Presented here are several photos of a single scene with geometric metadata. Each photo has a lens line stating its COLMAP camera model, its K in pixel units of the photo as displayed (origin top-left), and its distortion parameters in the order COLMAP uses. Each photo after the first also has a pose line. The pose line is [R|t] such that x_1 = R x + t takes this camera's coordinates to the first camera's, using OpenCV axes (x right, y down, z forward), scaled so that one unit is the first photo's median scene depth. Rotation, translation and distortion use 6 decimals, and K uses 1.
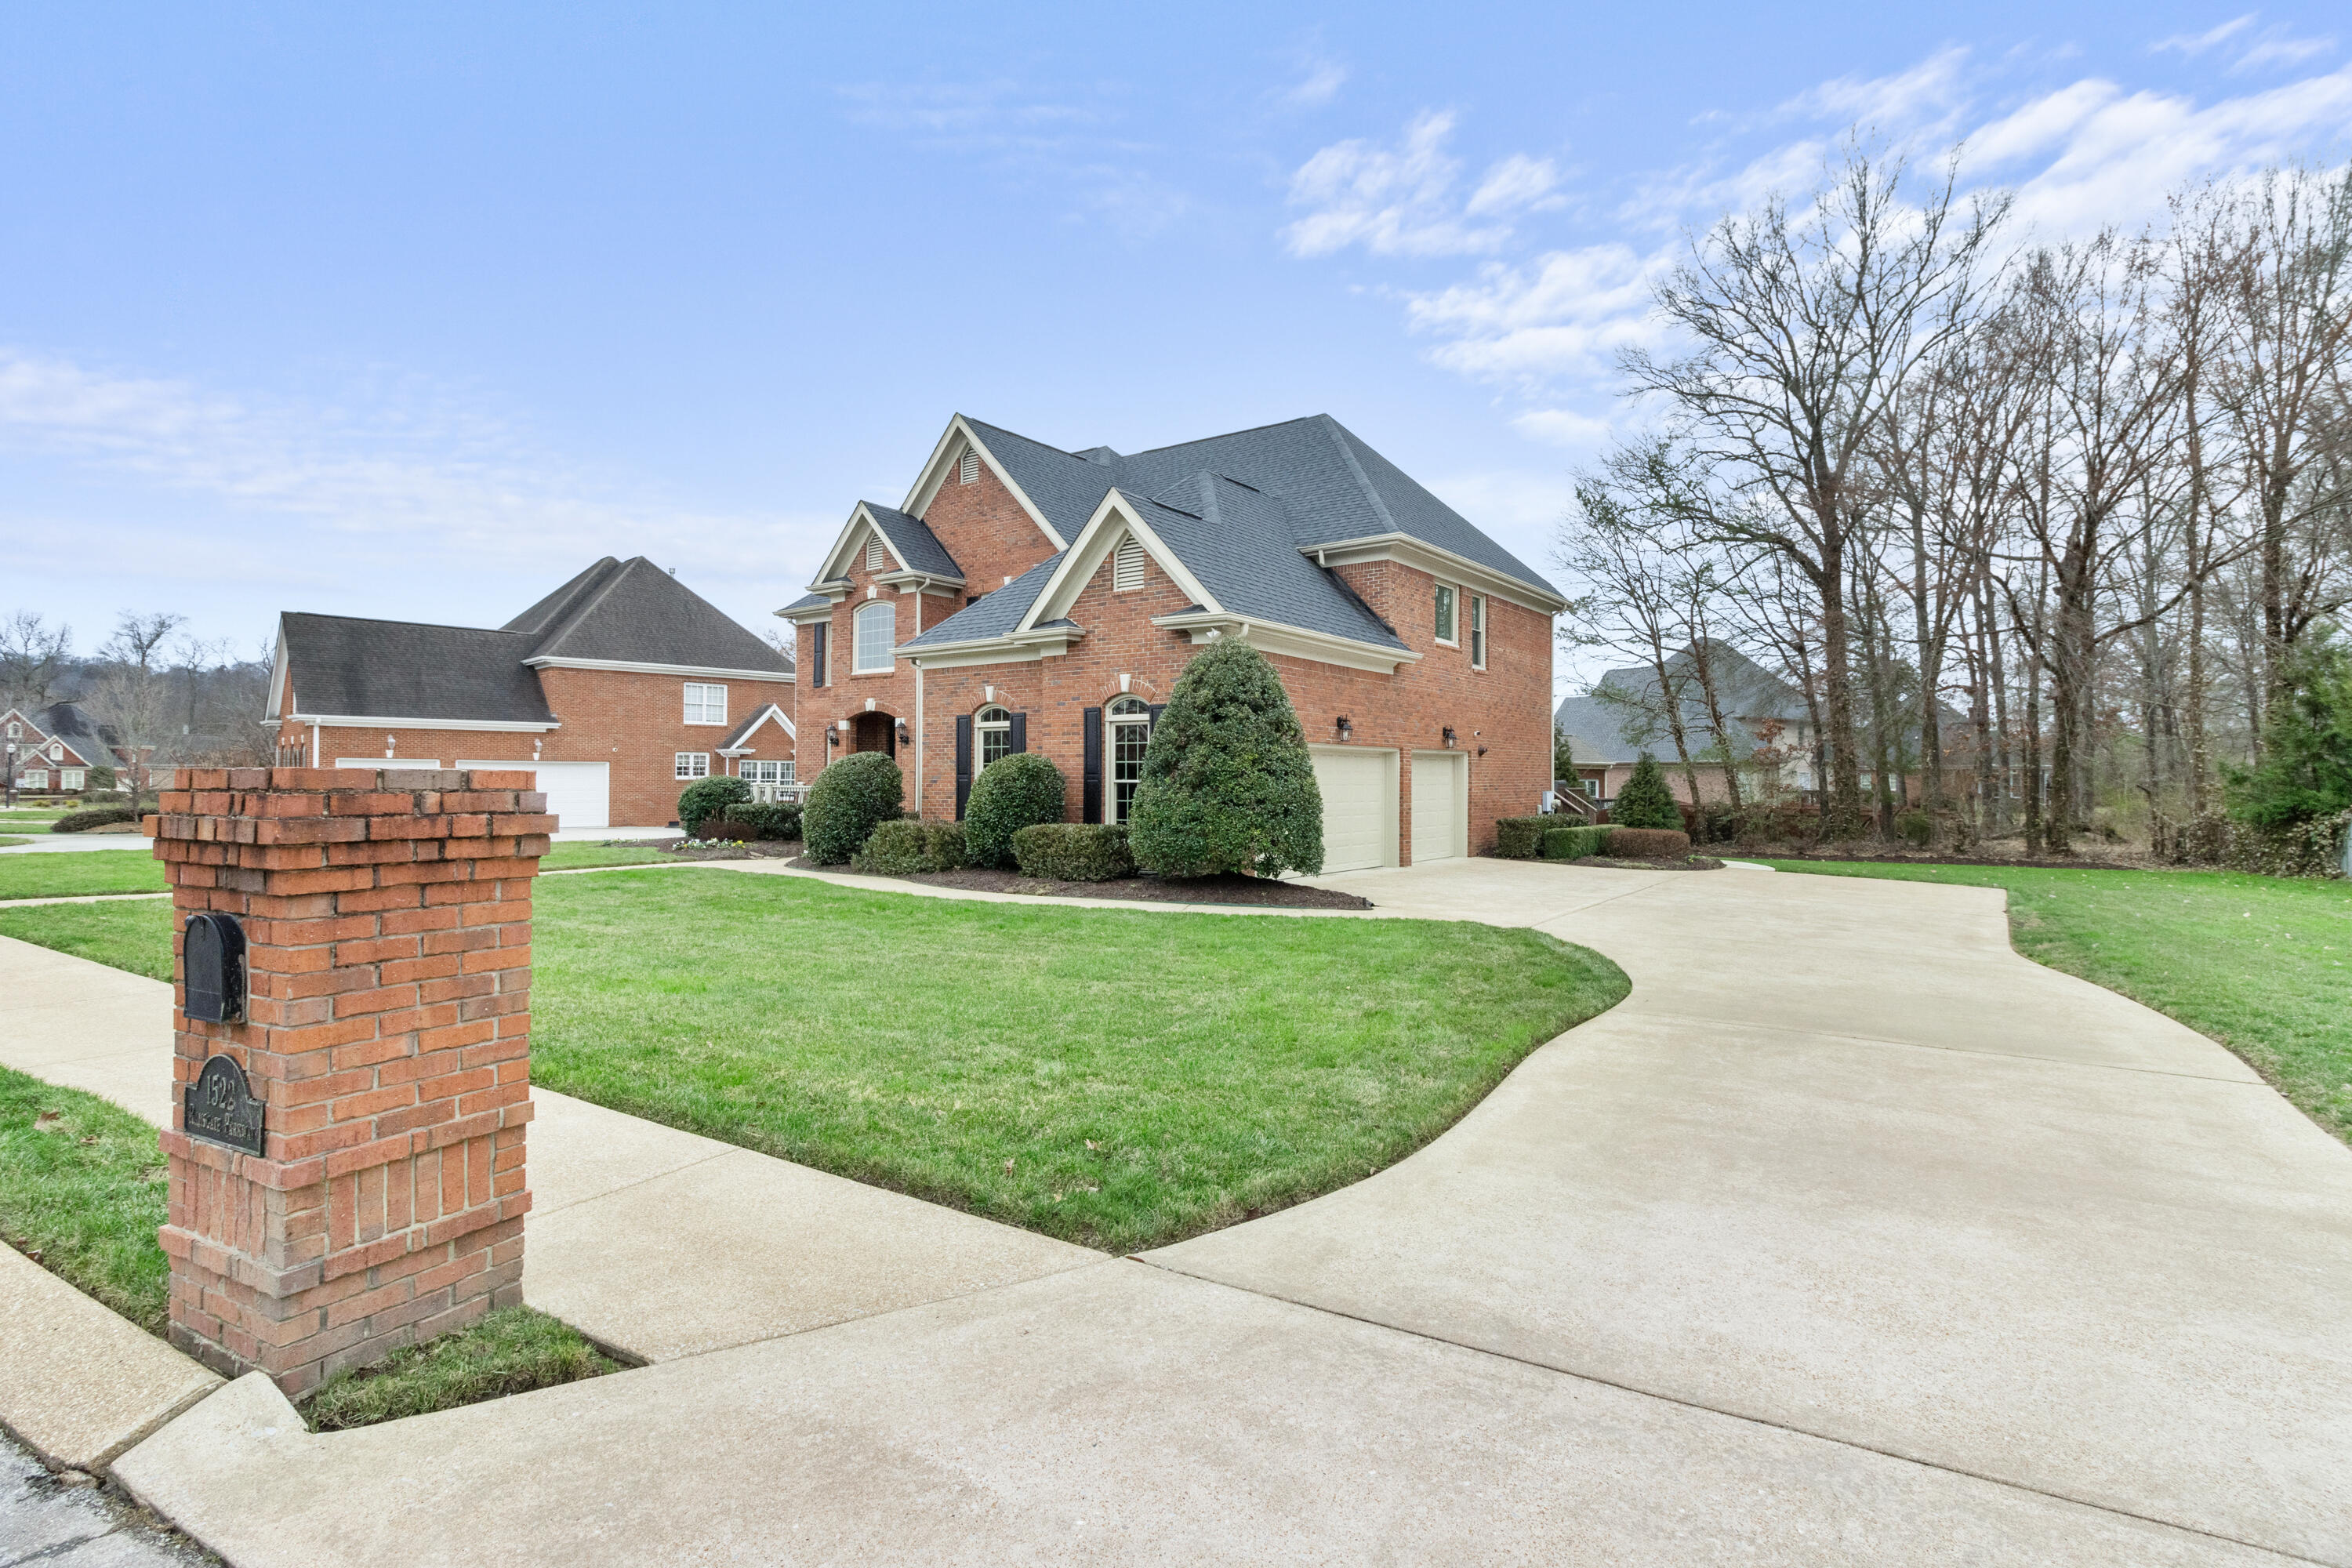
lens RADIAL K [[1121.3, 0, 1186.7], [0, 1121.3, 771.0], [0, 0, 1]] dist [0.002316, 0.000267]
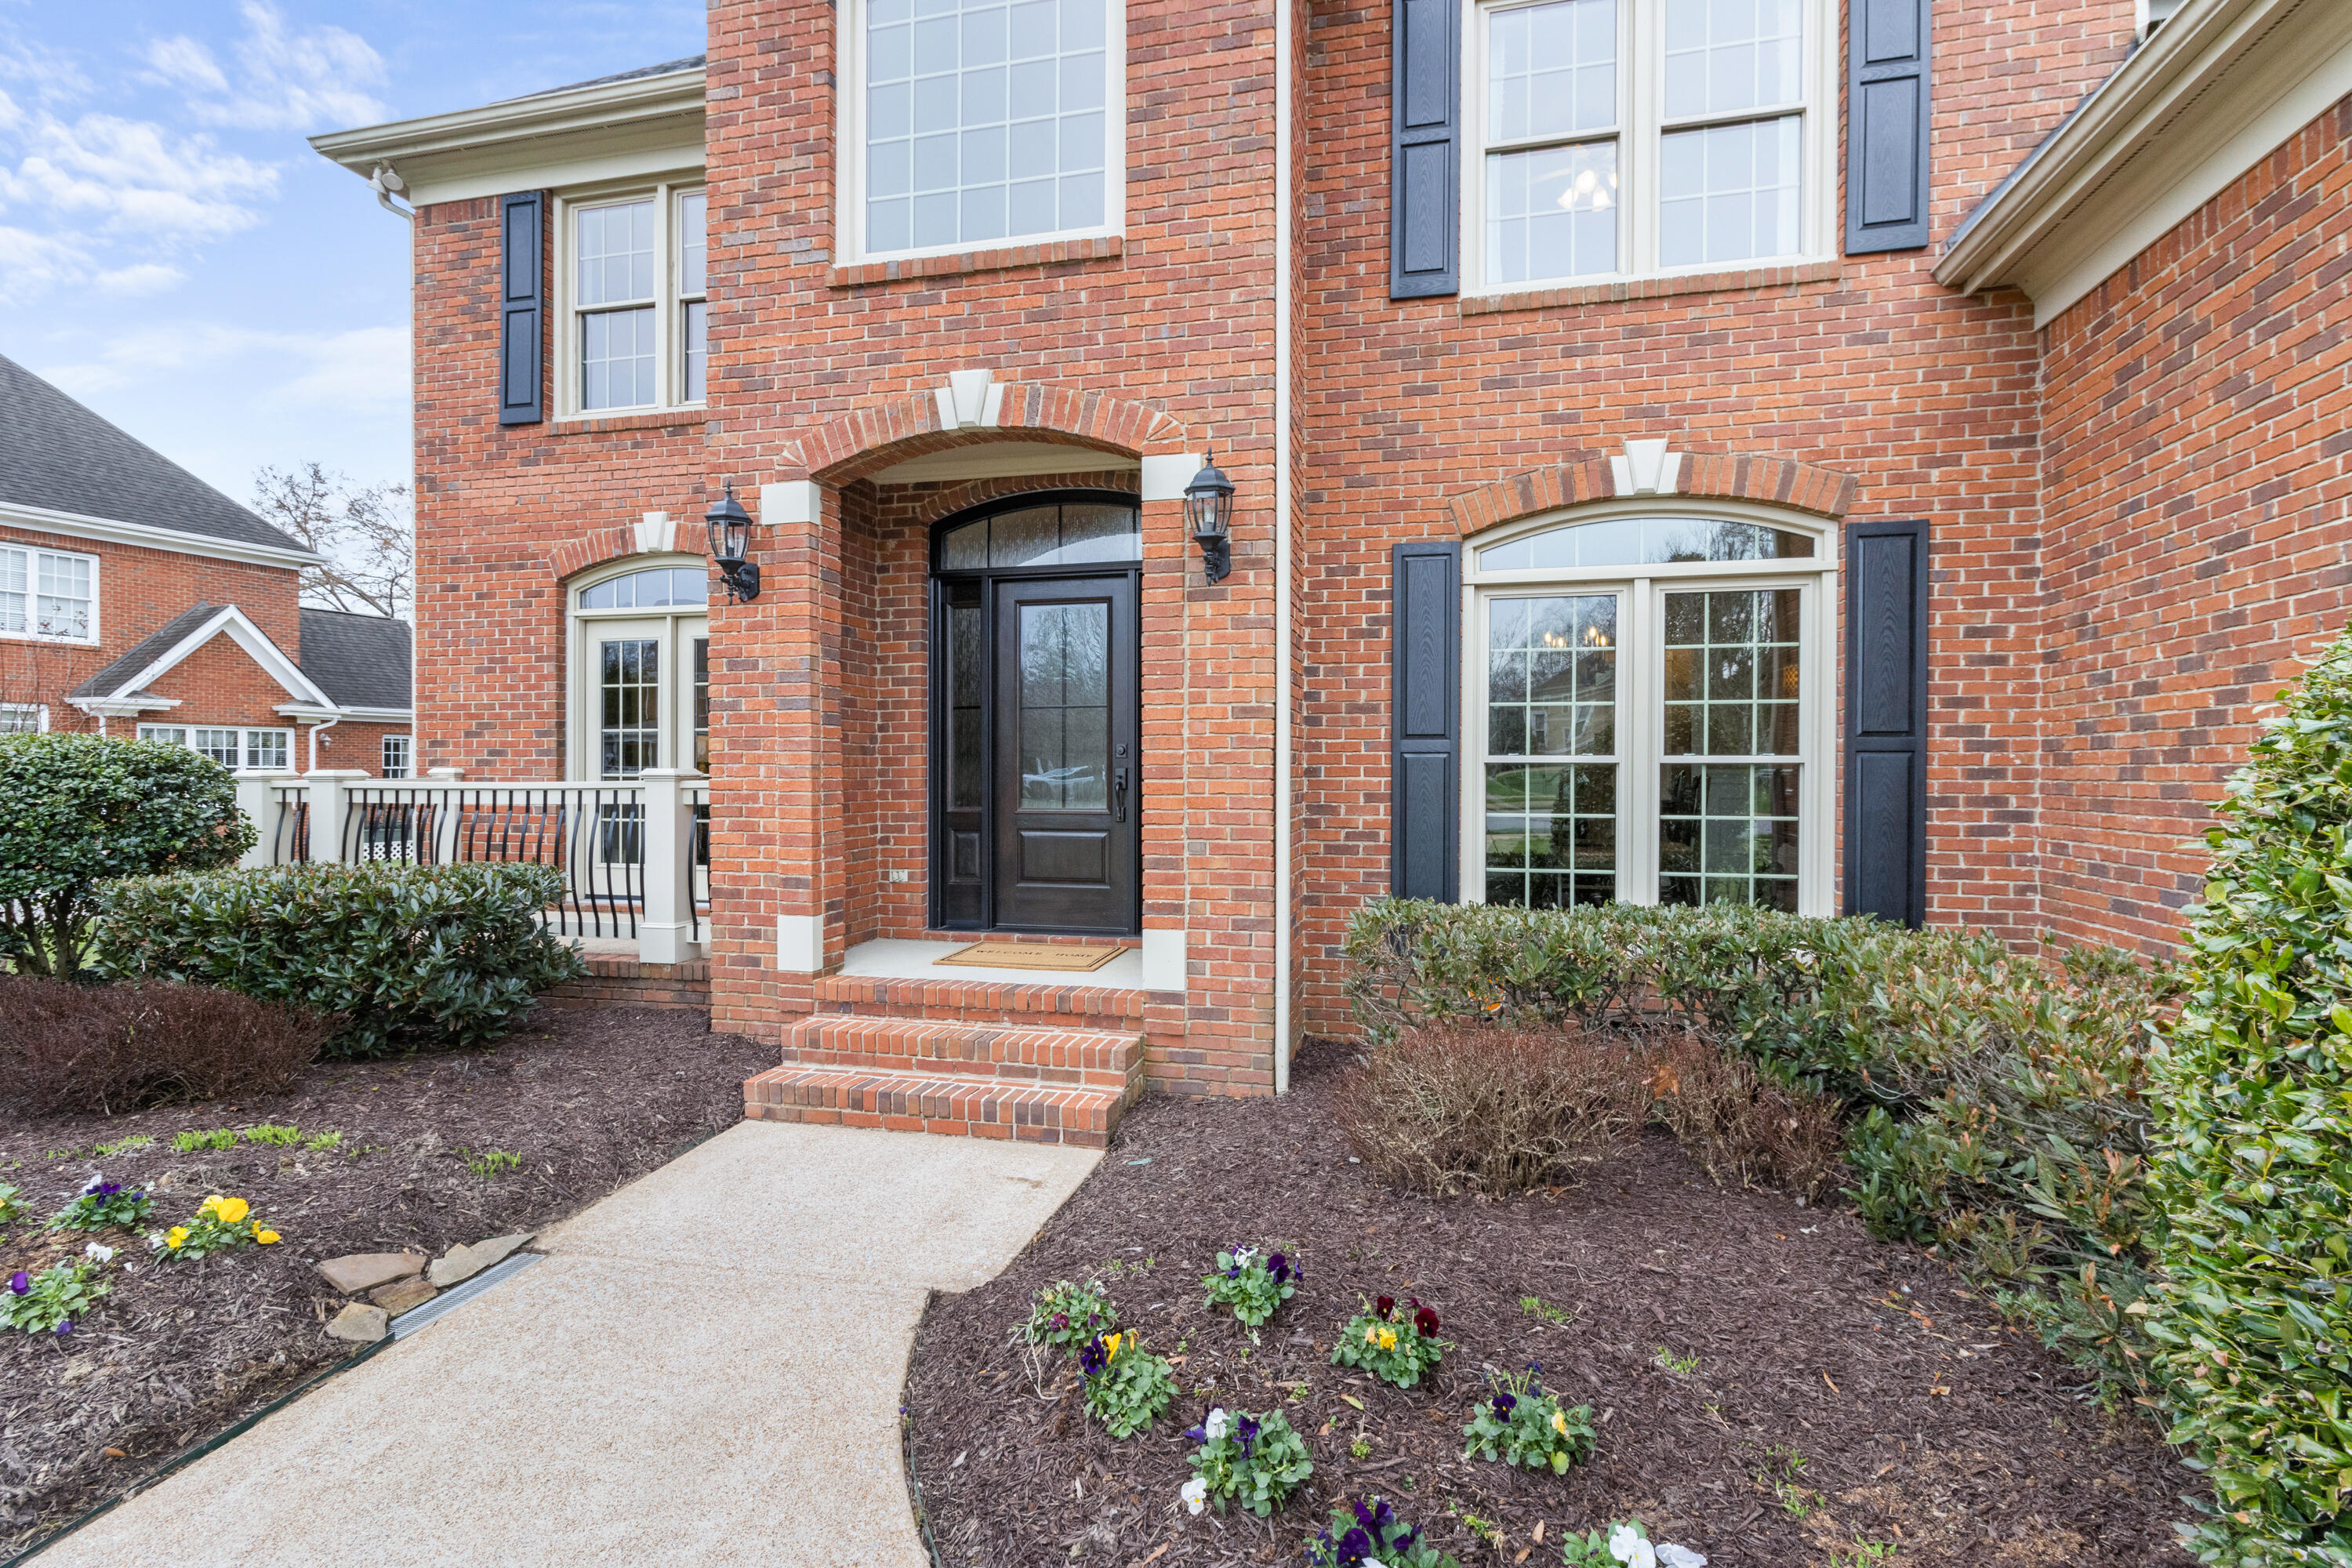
lens RADIAL K [[1099.2, 0, 1175.3], [0, 1099.2, 790.2], [0, 0, 1]] dist [0.001712, 0.000219]
pose [[0.927221, -0.006224, 0.374462, -0.329691], [-0.002904, 0.999712, 0.023808, 0.010311], [-0.374502, -0.023163, 0.926937, 0.802204]]
